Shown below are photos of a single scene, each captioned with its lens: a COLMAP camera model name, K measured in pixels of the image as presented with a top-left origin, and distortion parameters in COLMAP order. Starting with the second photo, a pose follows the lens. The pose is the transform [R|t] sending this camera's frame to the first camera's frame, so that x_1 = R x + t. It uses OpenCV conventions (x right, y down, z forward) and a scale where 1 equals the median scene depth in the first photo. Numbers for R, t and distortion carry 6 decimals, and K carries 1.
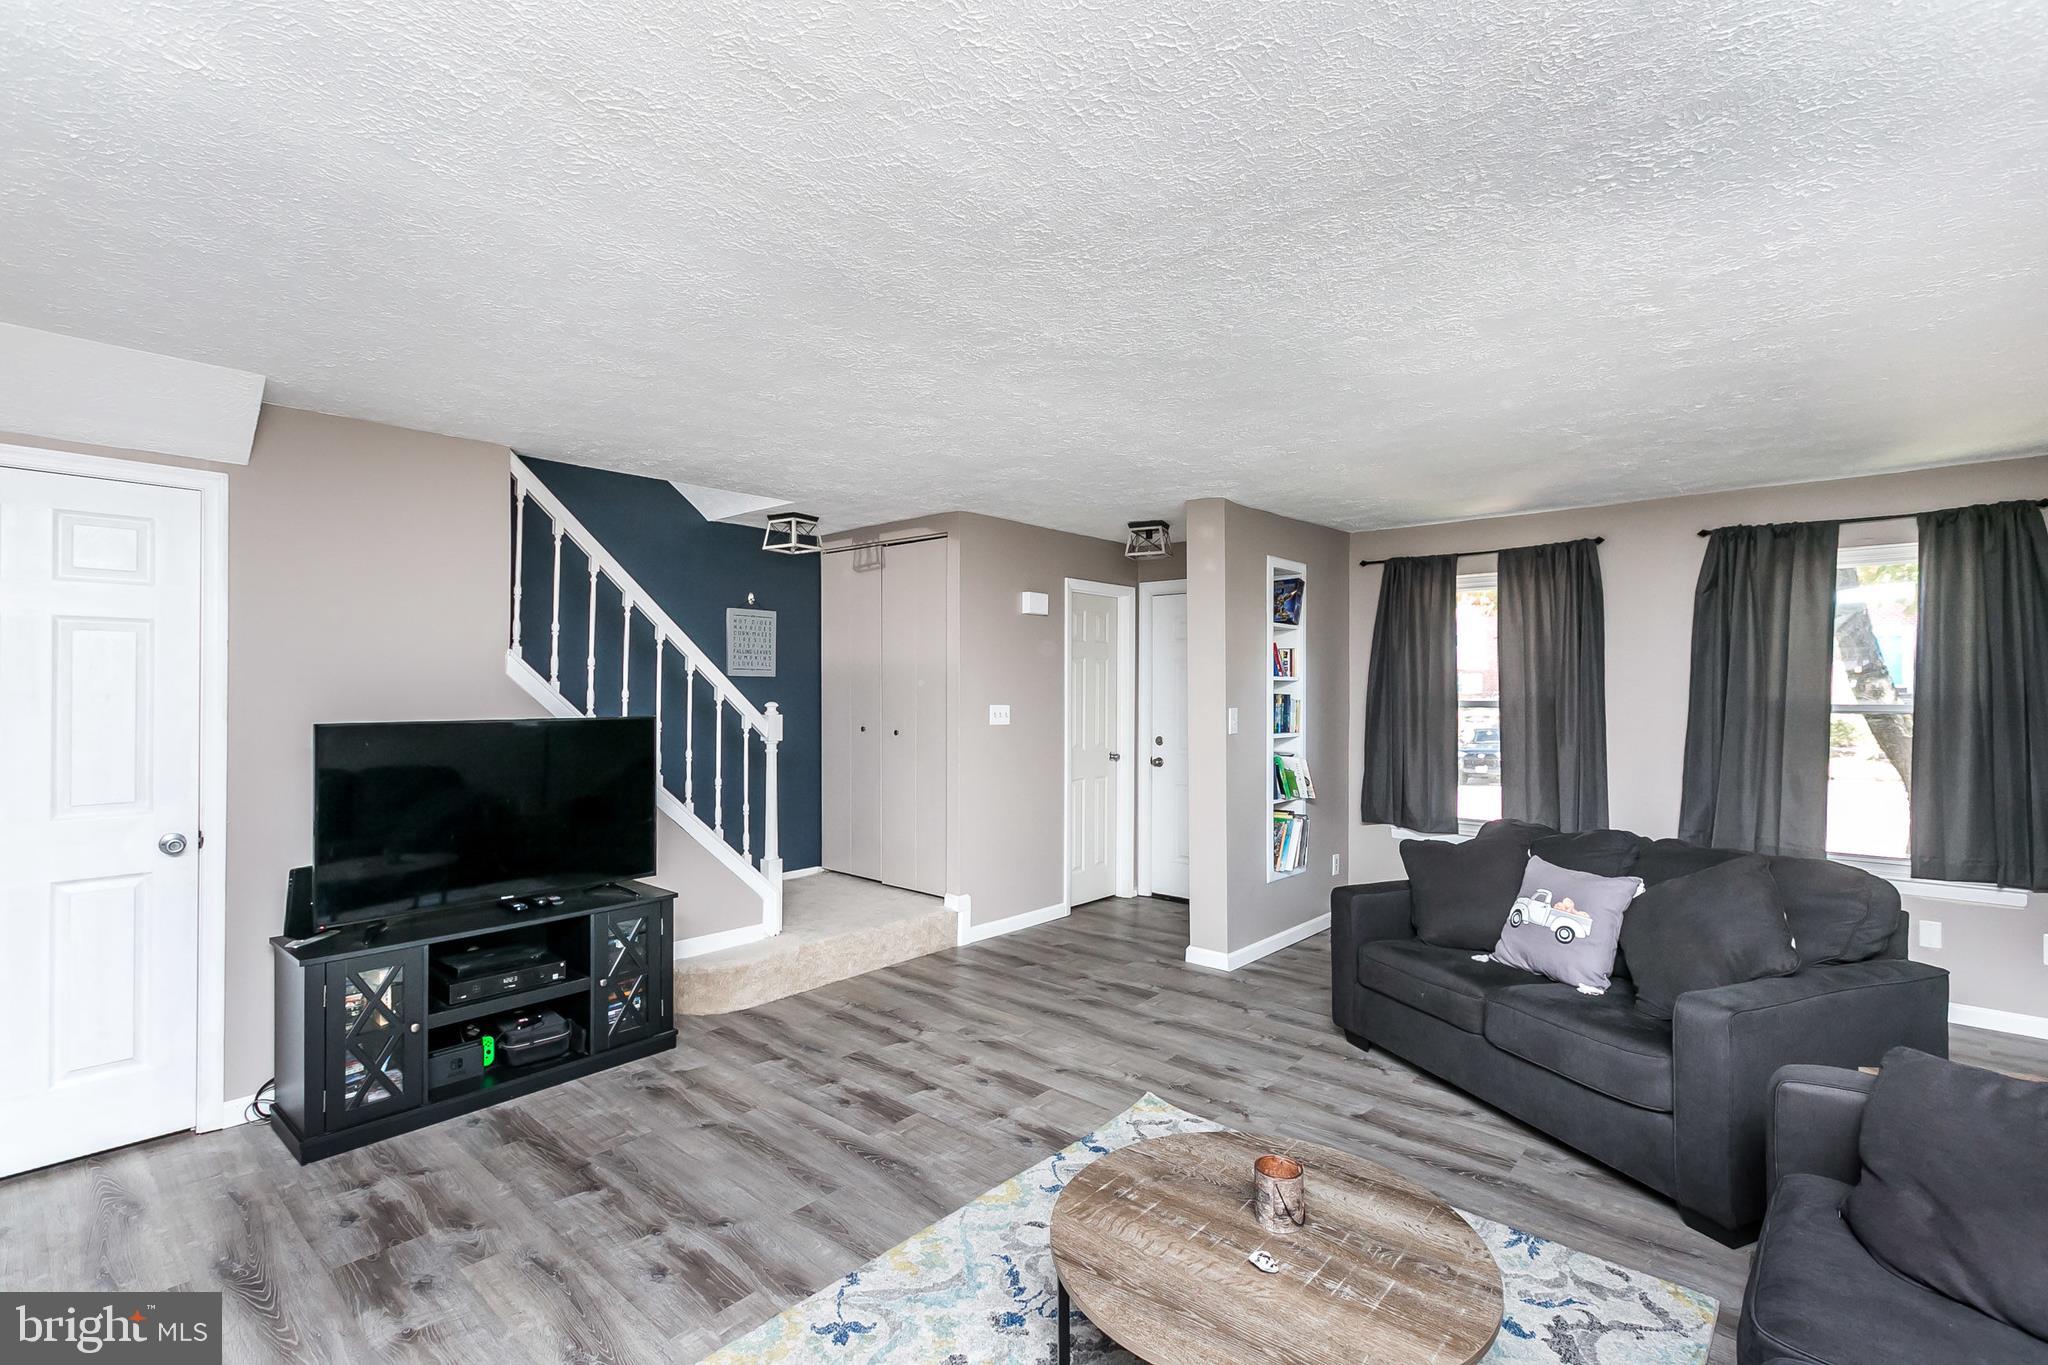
lens RADIAL K [[935.1, 0, 1020.7], [0, 935.1, 684.6], [0, 0, 1]] dist [-0.007966, 0.001439]
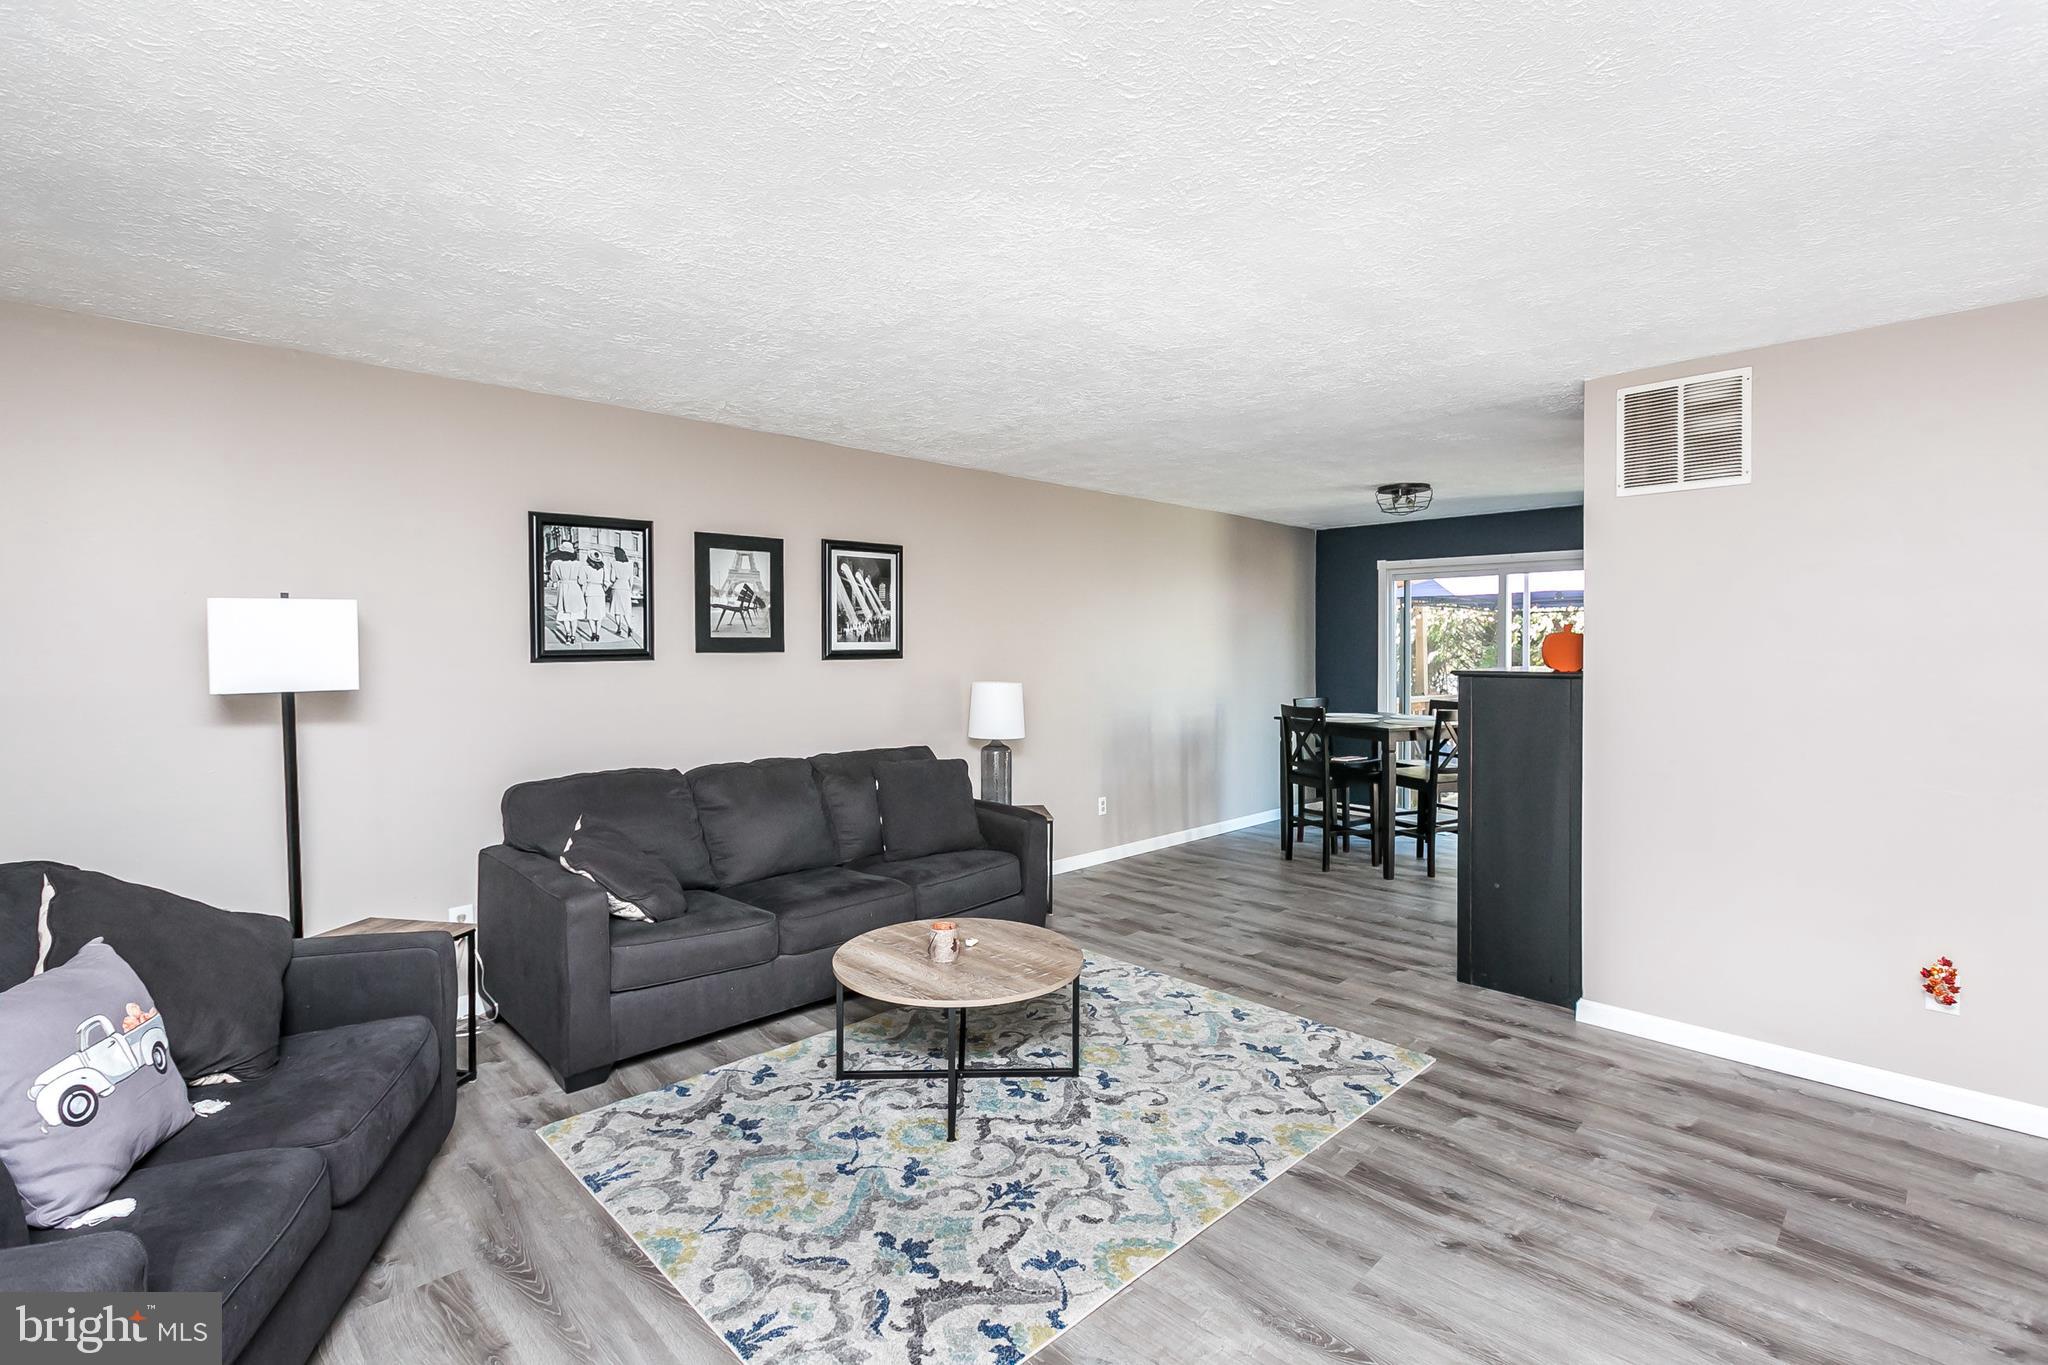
lens RADIAL K [[935.1, 0, 1024.3], [0, 935.1, 671.4], [0, 0, 1]] dist [-0.007966, 0.001439]
pose [[-0.998124, -0.002446, 0.061184, 0.026753], [-0.001349, 0.999838, 0.017975, 0.025891], [-0.061218, 0.017859, -0.997965, 1.955730]]
